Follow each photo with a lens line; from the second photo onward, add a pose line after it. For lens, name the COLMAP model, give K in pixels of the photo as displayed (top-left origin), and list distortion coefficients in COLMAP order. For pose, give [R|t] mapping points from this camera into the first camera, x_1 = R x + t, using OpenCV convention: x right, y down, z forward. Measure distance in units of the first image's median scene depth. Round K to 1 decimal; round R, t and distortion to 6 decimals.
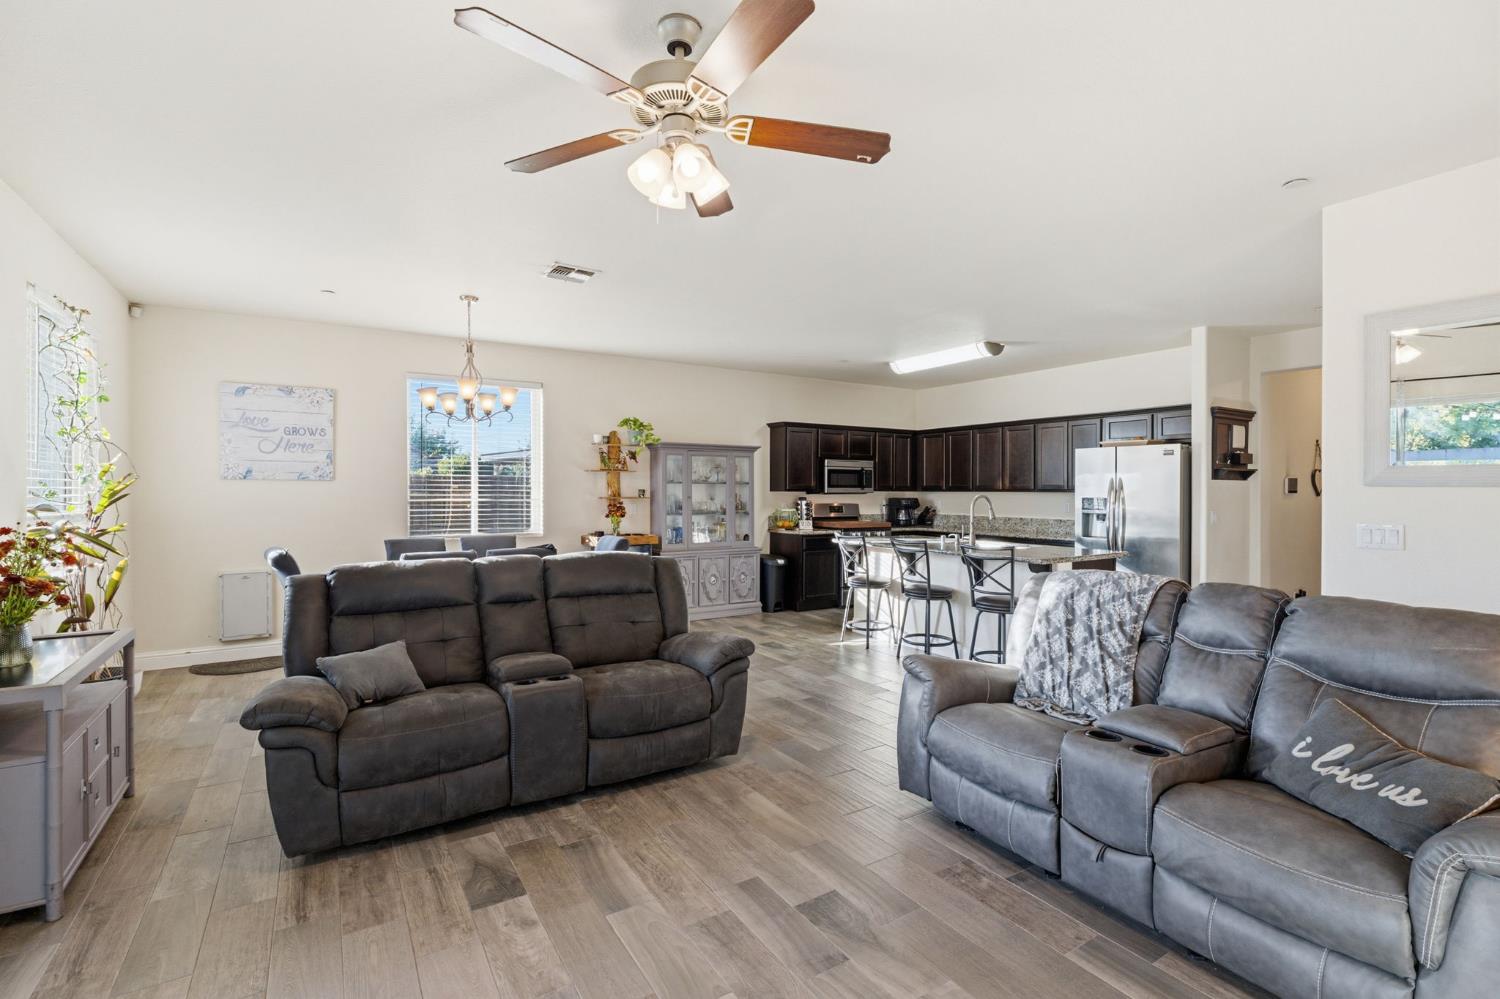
lens RADIAL K [[684.7, 0, 741.6], [0, 684.7, 488.9], [0, 0, 1]] dist [-0.010877, 0.000139]
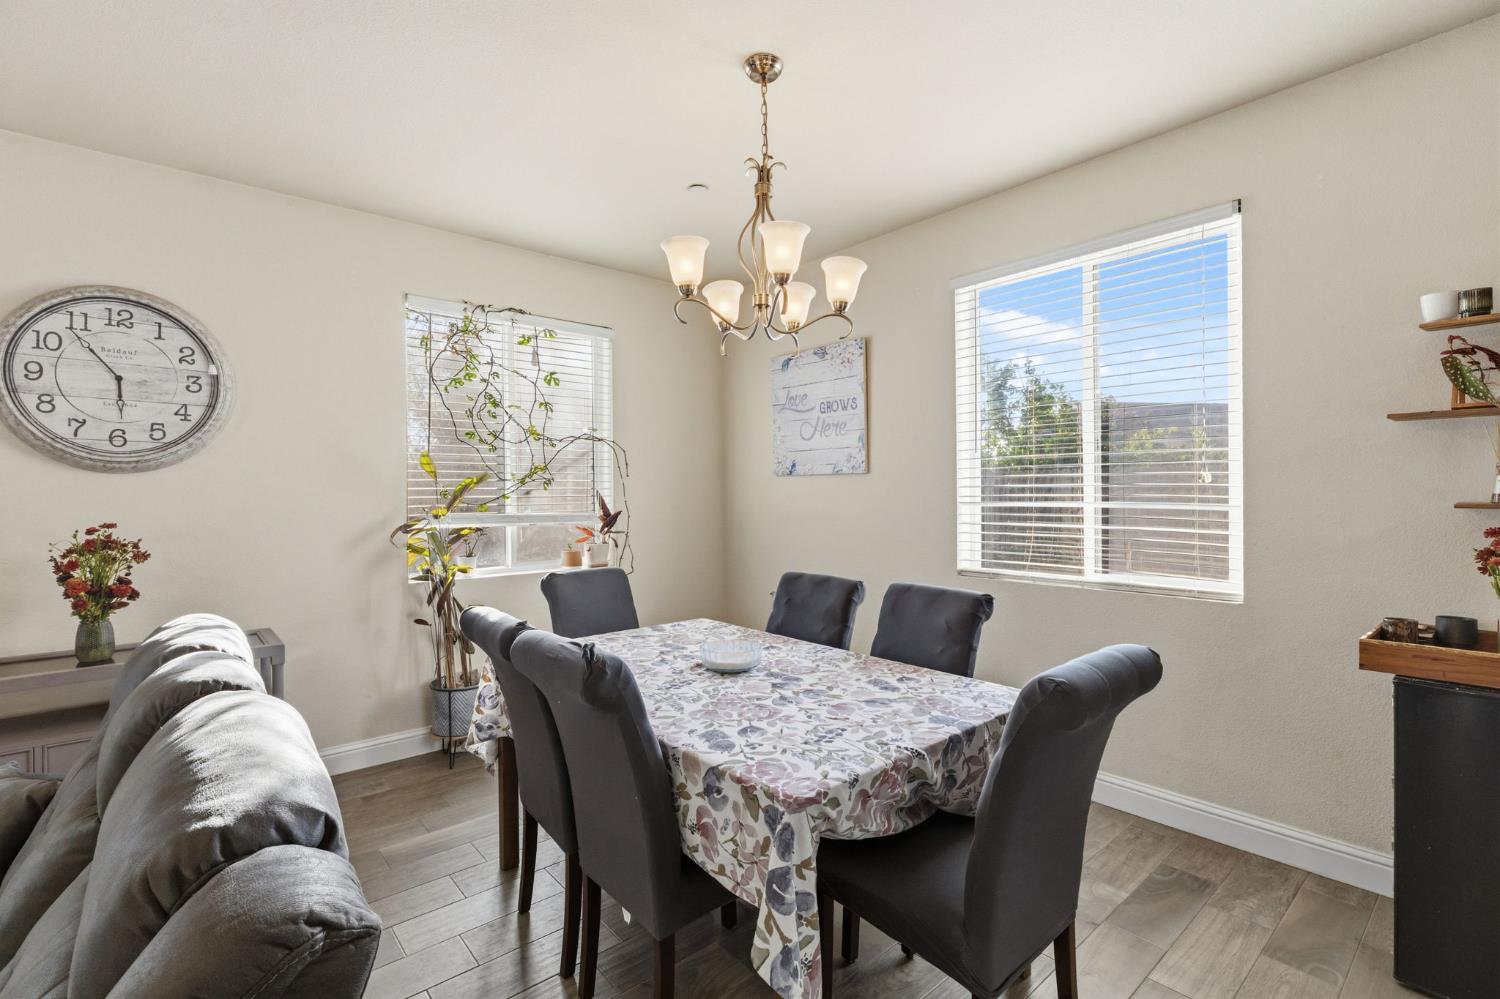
lens RADIAL K [[679.4, 0, 750.0], [0, 679.4, 499.5], [0, 0, 1]] dist [-0.011559, -0.000429]
pose [[0.154652, 0.006817, -0.987945, 0.031044], [0.011512, 0.999896, 0.008702, 0.004557], [0.987902, -0.012719, 0.154558, 0.590454]]
